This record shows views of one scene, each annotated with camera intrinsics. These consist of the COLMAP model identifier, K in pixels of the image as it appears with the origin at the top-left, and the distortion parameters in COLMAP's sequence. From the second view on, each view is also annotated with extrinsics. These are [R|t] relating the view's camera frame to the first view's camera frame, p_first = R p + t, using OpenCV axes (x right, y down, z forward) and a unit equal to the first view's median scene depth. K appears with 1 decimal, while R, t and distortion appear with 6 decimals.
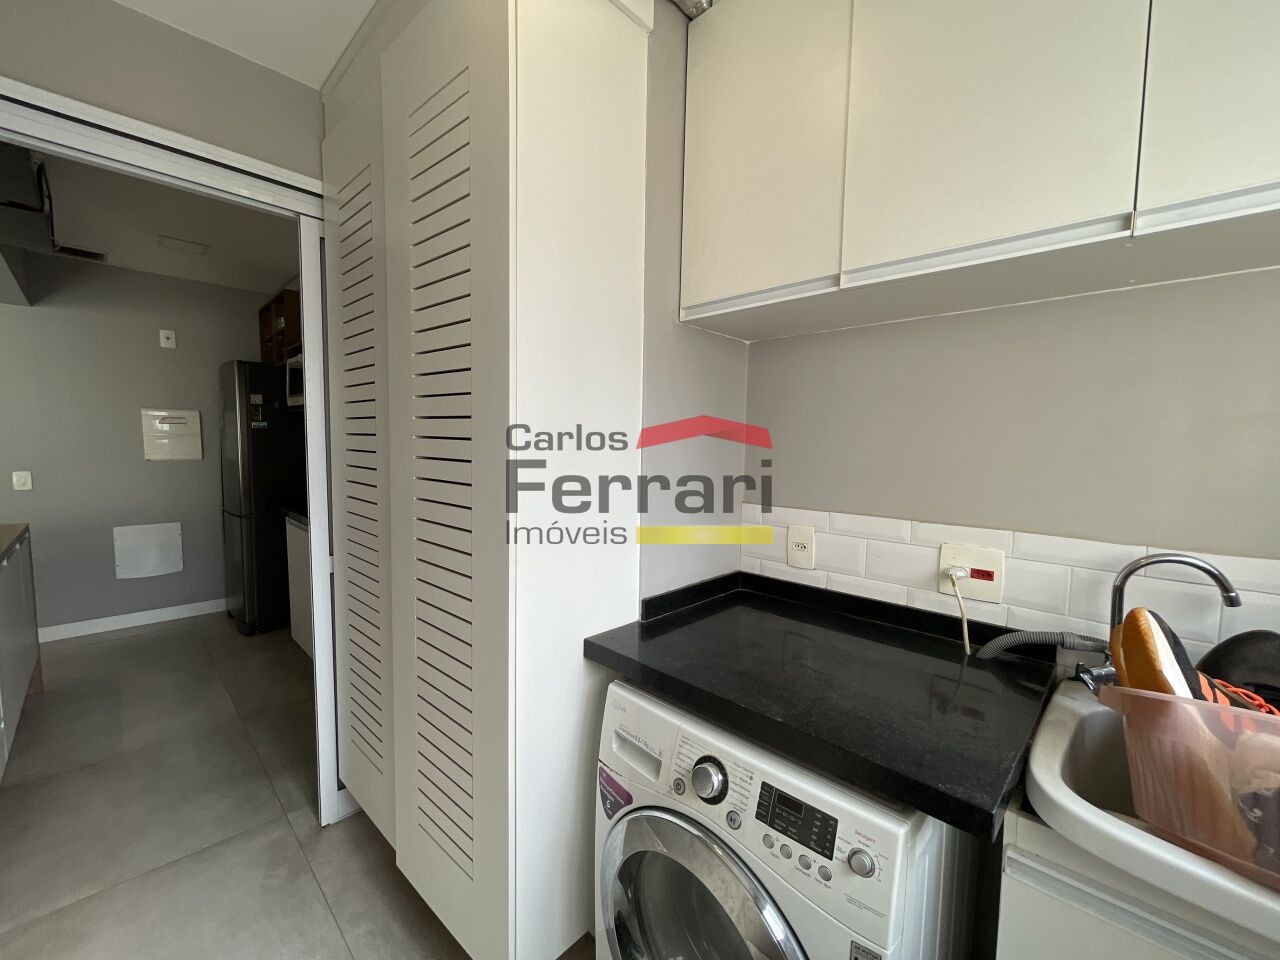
lens RADIAL K [[515.9, 0, 640.0], [0, 515.9, 480.0], [0, 0, 1]] dist [0.002805, 0.000212]
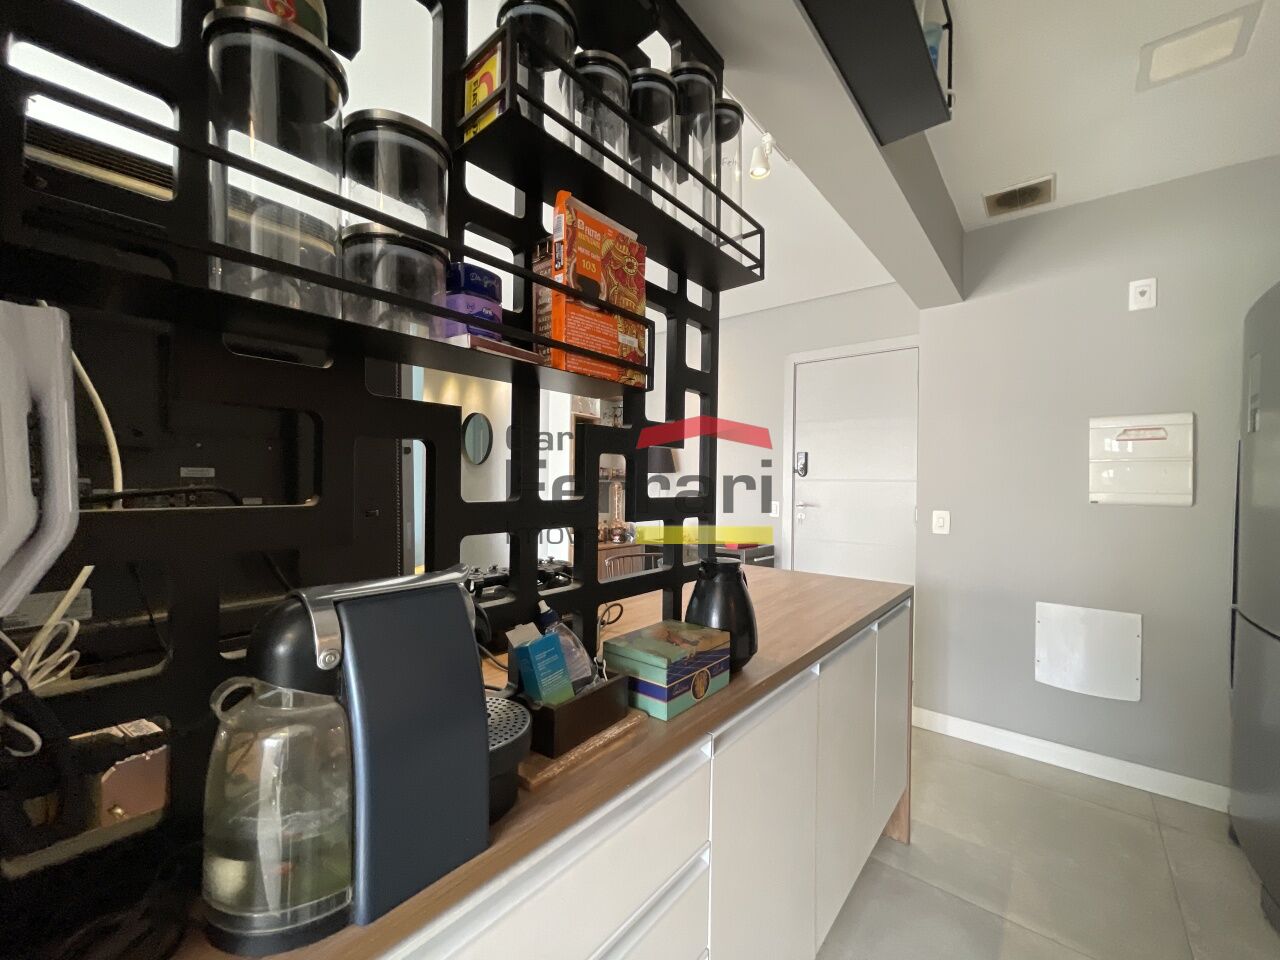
lens RADIAL K [[515.9, 0, 640.0], [0, 515.9, 480.0], [0, 0, 1]] dist [0.002805, 0.000212]
pose [[0.074509, -0.006277, -0.997201, -0.386233], [-0.083724, 0.996410, -0.012528, -0.011914], [0.993699, 0.084423, 0.073716, 0.424453]]
